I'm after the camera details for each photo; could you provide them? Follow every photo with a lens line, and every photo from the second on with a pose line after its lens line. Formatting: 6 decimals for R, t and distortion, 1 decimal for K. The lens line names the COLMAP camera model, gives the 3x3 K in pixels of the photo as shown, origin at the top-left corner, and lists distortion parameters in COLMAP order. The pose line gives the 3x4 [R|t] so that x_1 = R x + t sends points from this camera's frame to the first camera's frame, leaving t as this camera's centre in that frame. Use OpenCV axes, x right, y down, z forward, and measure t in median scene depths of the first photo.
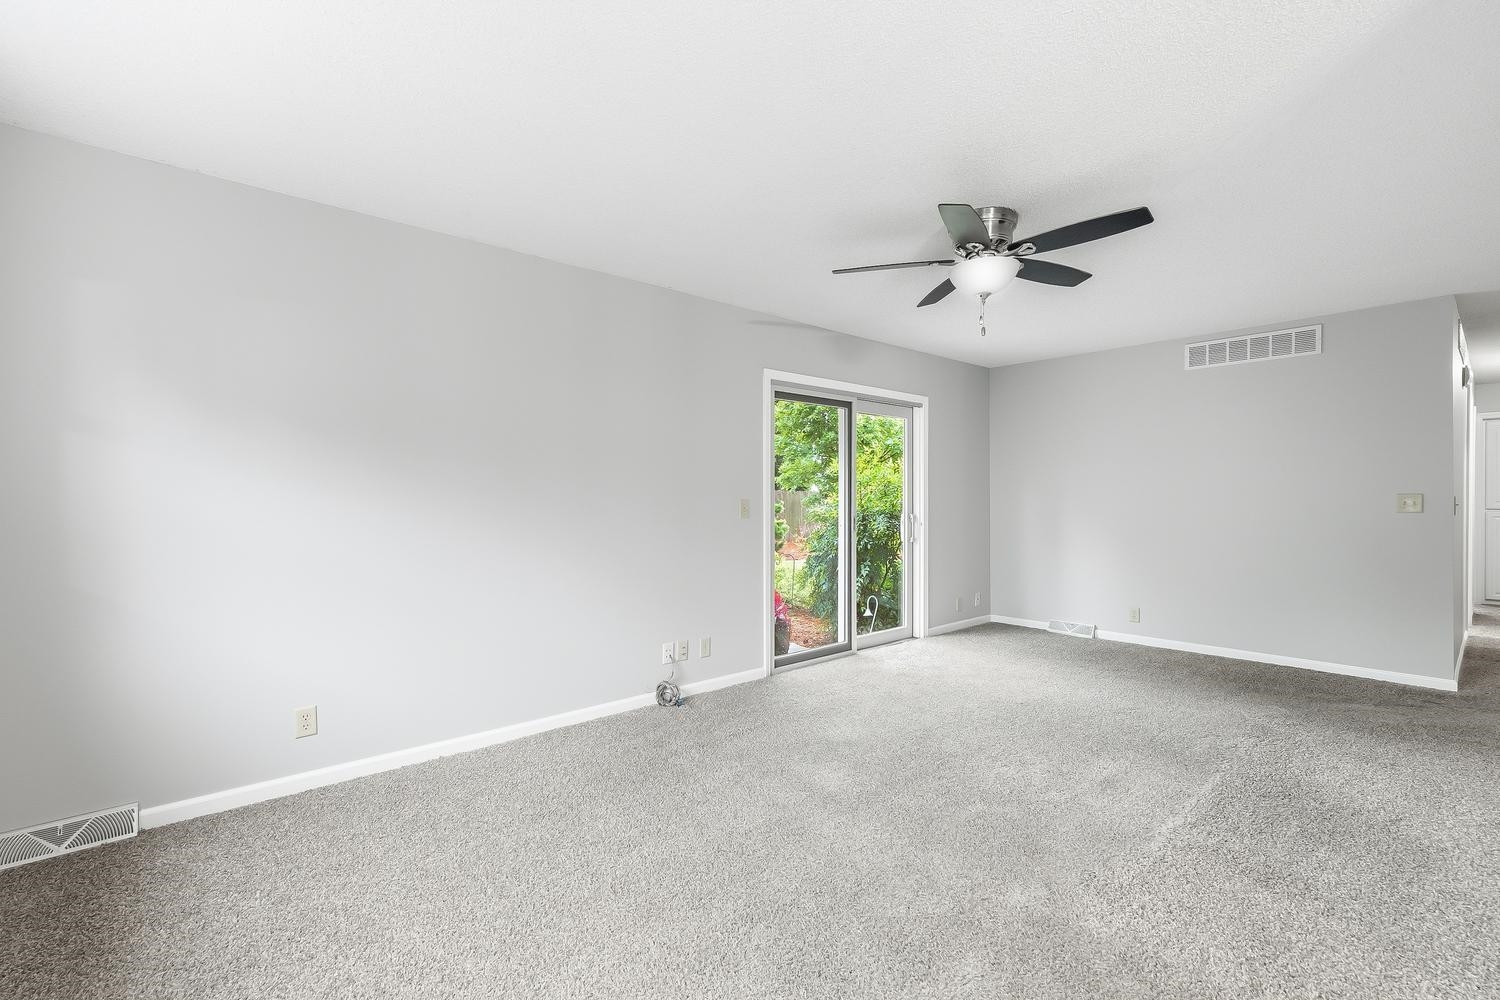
lens RADIAL K [[675.9, 0, 751.2], [0, 675.9, 494.2], [0, 0, 1]] dist [0.012387, 0.000195]
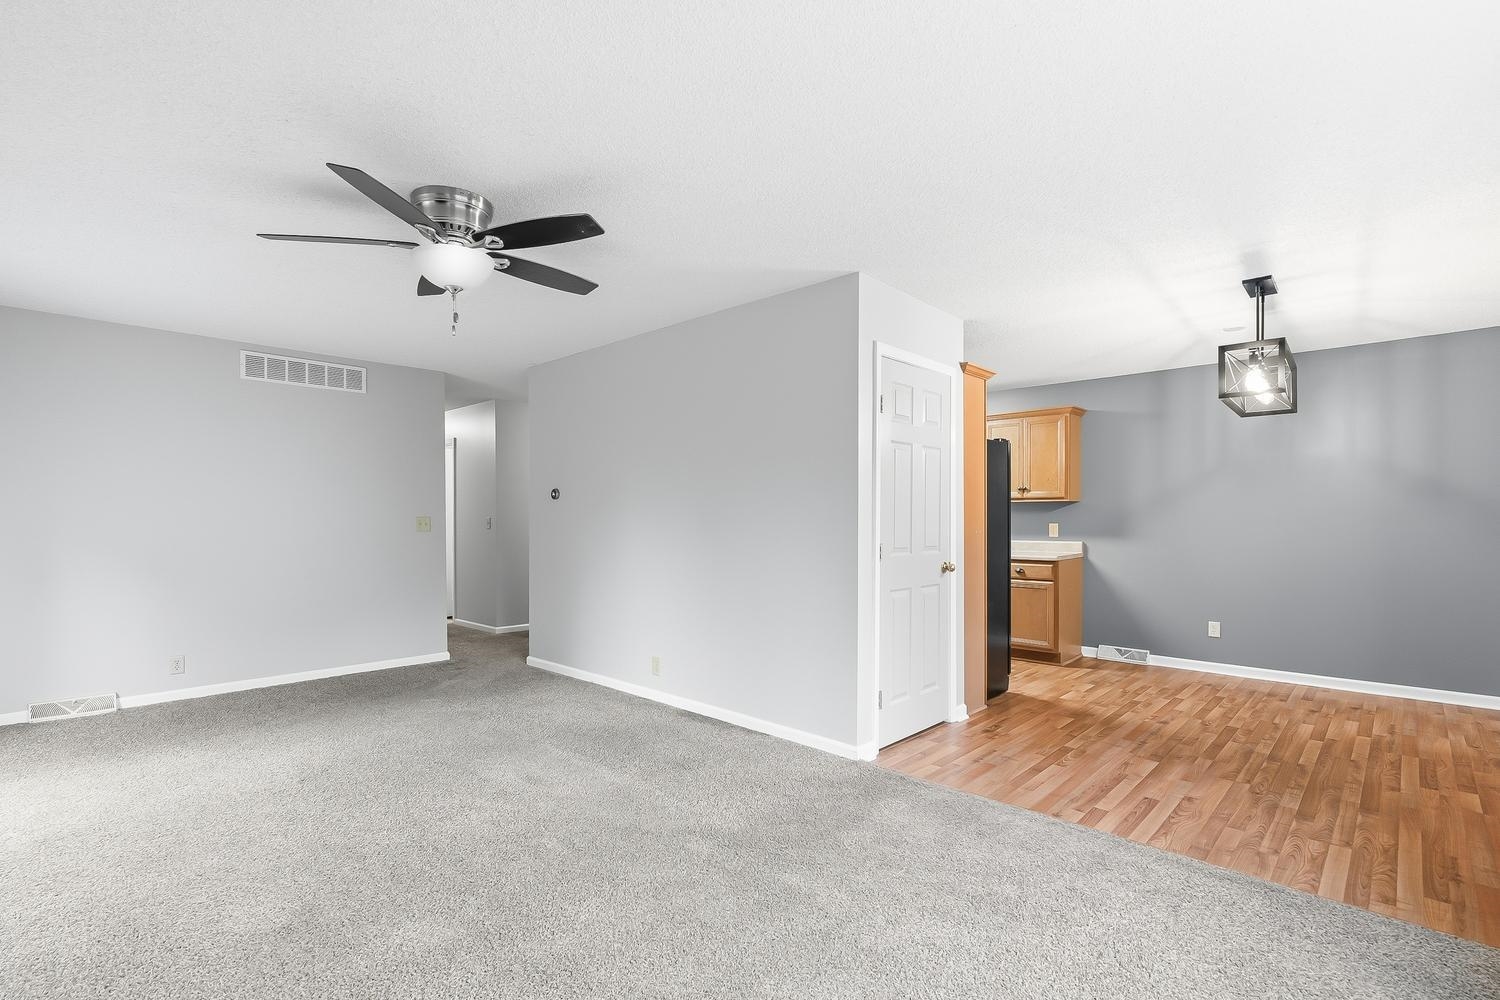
lens RADIAL K [[675.9, 0, 764.6], [0, 675.9, 536.6], [0, 0, 1]] dist [0.012387, 0.000195]
pose [[-0.077430, -0.026761, 0.996639, -0.339298], [-0.002998, 0.999641, 0.026609, -0.000157], [-0.996993, -0.000928, -0.077482, 0.408434]]
